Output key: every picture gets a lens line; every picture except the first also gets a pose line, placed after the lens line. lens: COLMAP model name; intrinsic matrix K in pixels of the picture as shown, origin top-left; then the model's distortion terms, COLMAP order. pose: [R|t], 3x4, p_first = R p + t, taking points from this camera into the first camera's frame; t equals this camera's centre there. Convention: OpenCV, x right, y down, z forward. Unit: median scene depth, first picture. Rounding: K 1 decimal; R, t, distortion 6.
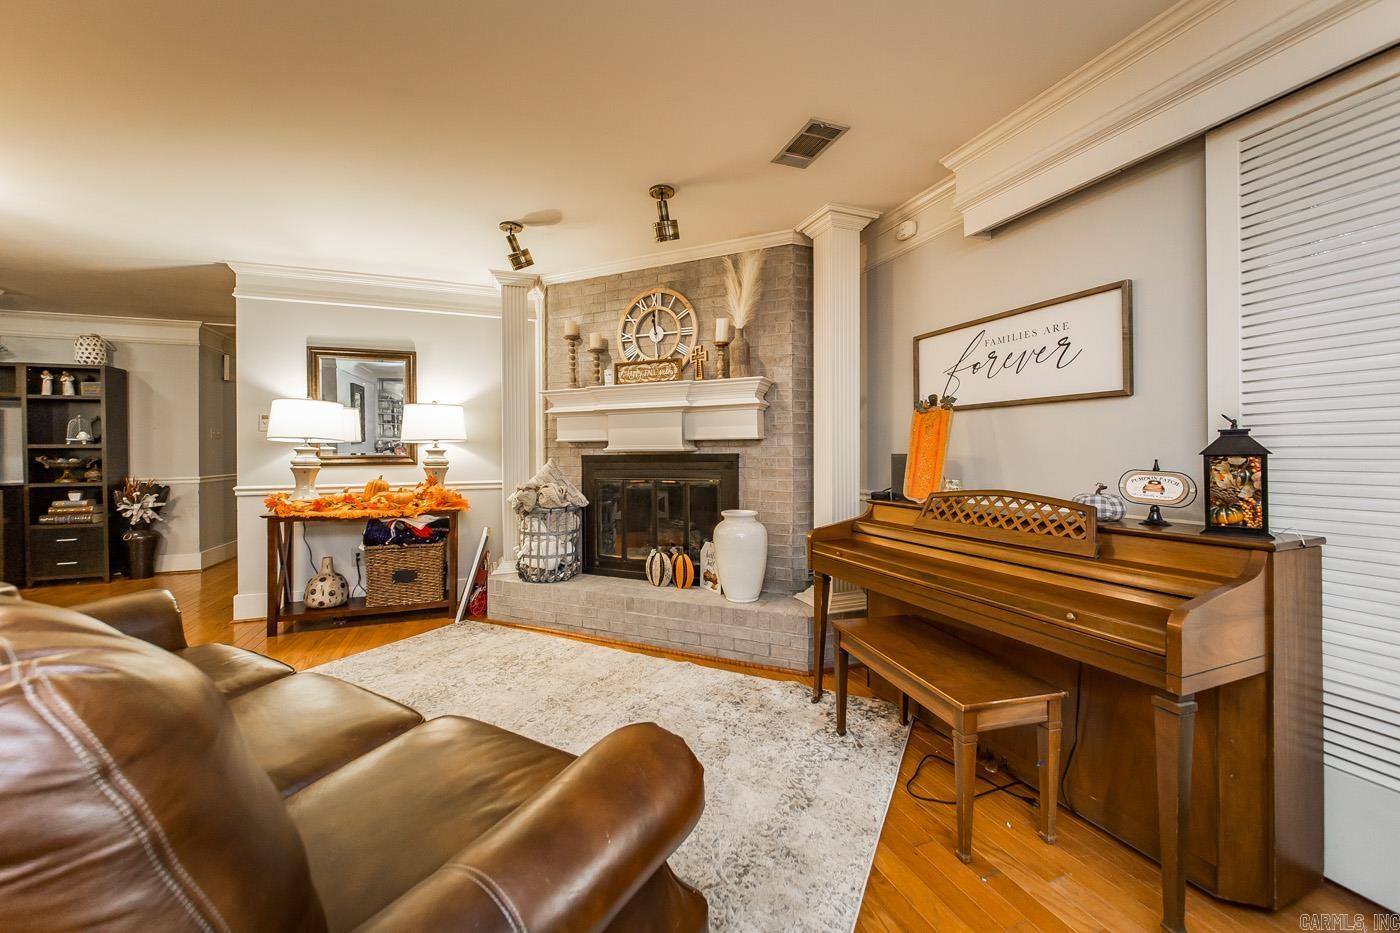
lens RADIAL K [[524.7, 0, 693.5], [0, 524.7, 453.9], [0, 0, 1]] dist [-0.003002, -0.000065]
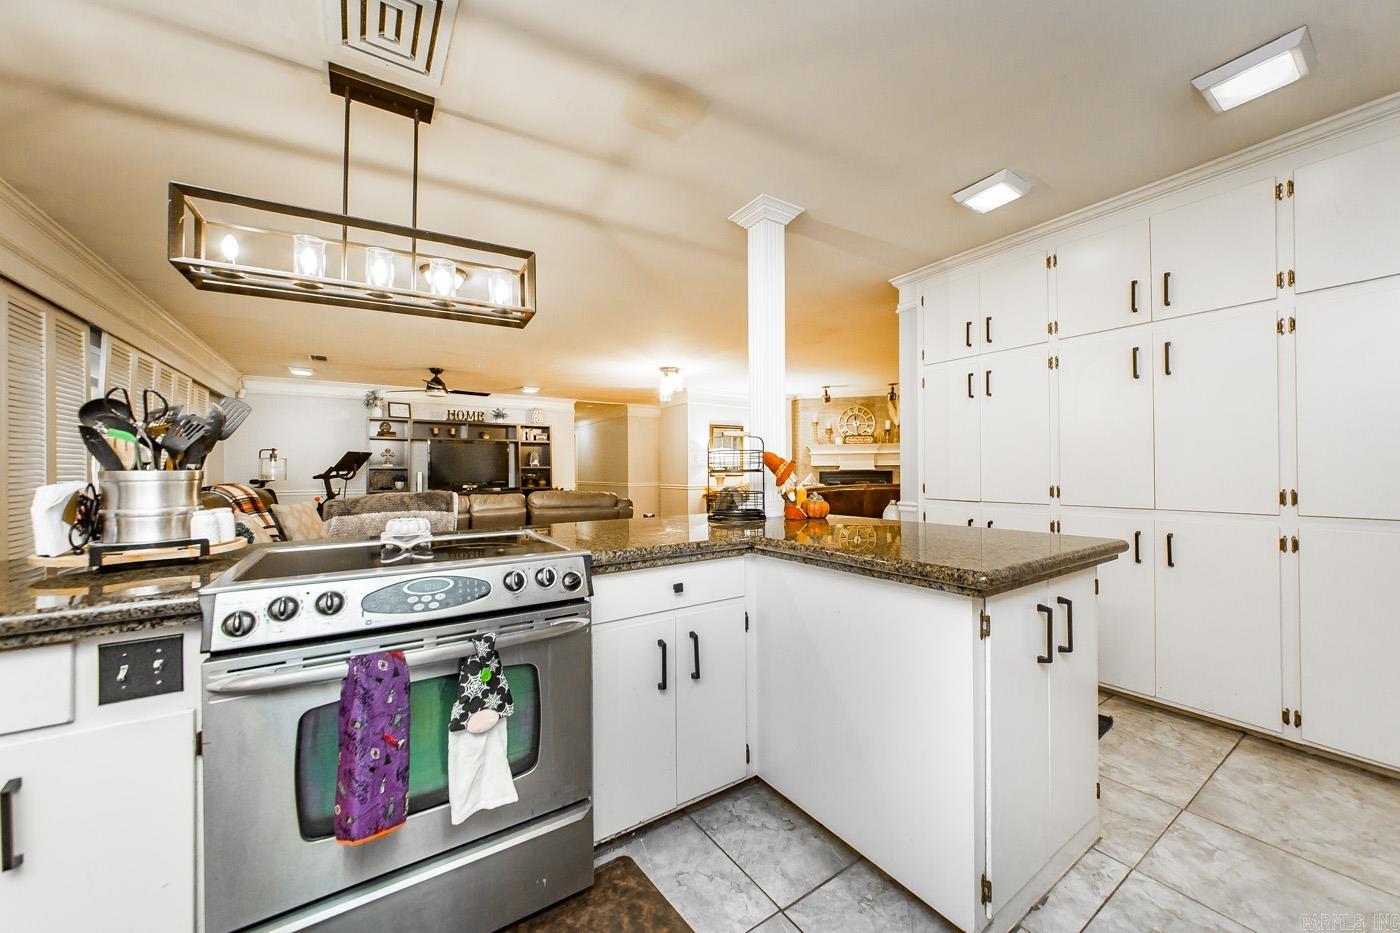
lens RADIAL K [[510.9, 0, 700.0], [0, 510.9, 466.5], [0, 0, 1]] dist [-0.010099, -0.000165]
pose [[0.976096, 0.001582, 0.217335, -1.034236], [0.001435, 0.999905, -0.013721, 0.008372], [-0.217336, 0.013705, 0.976001, -0.951857]]
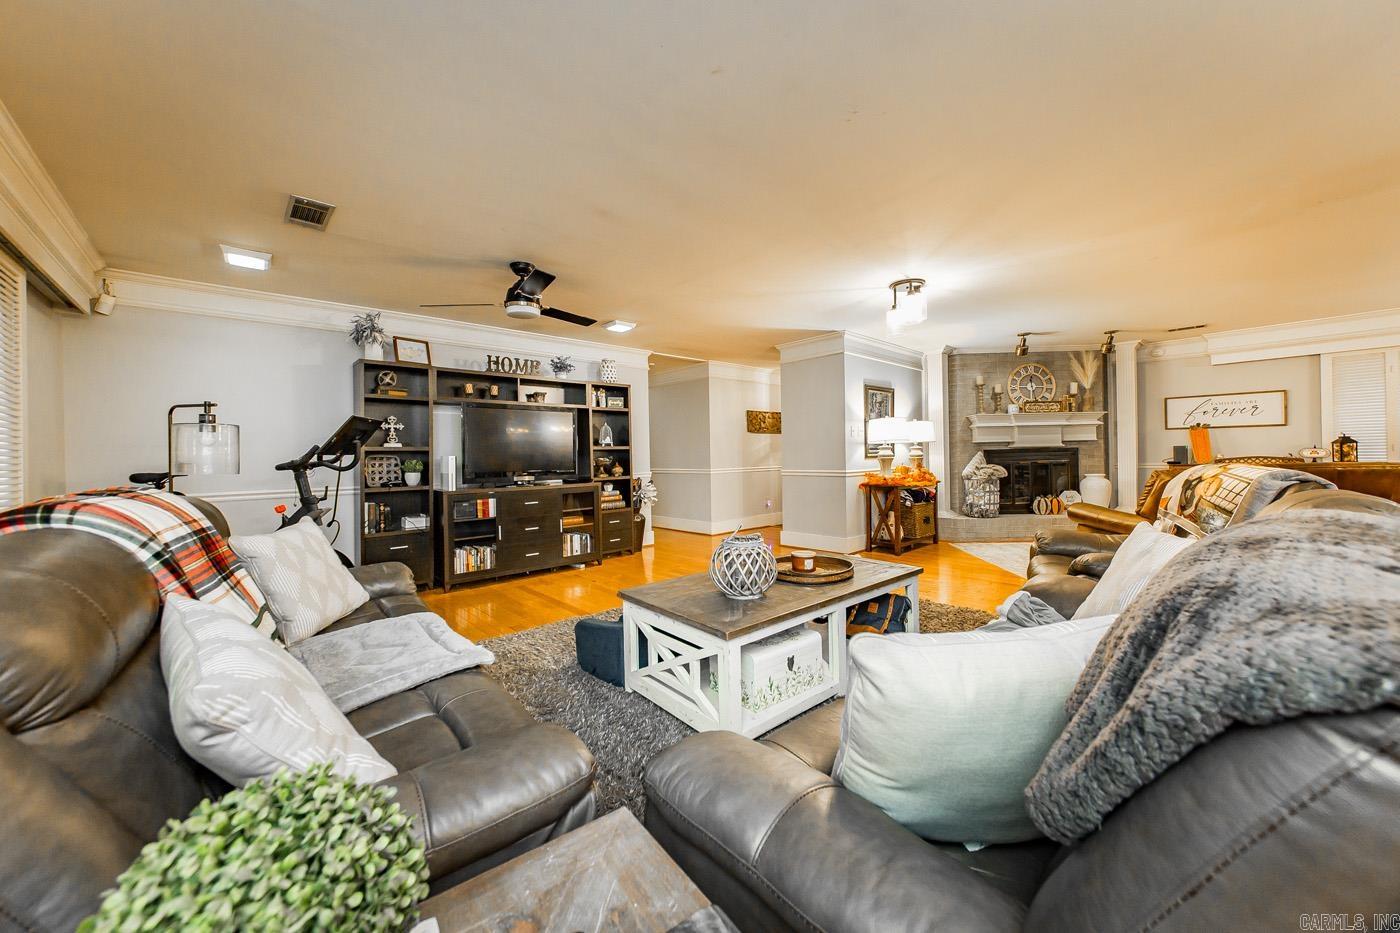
lens RADIAL K [[511.1, 0, 694.4], [0, 511.1, 453.4], [0, 0, 1]] dist [-0.006888, 0.000289]
pose [[0.930732, -0.010318, 0.365555, -1.485110], [0.014400, 0.999861, -0.008440, 0.012647], [-0.365417, 0.013120, 0.930751, -0.230034]]
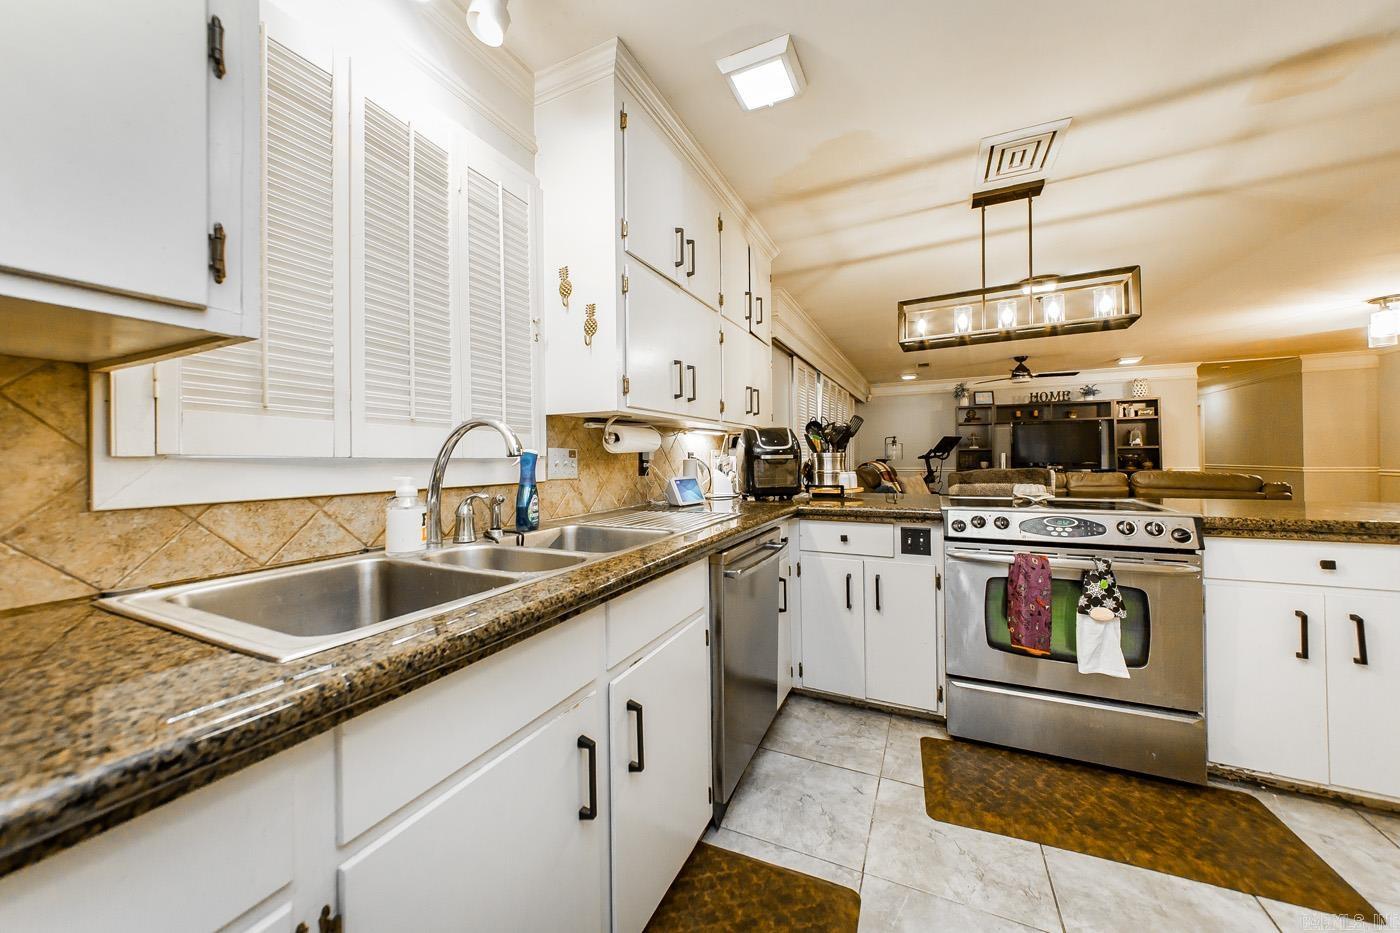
lens RADIAL K [[504.7, 0, 694.2], [0, 504.7, 455.2], [0, 0, 1]] dist [-0.001767, 0.001957]
pose [[0.688345, -0.003439, -0.725376, -1.019497], [0.003042, 0.999994, -0.001854, 0.010730], [0.725377, -0.000930, 0.688351, -1.164677]]
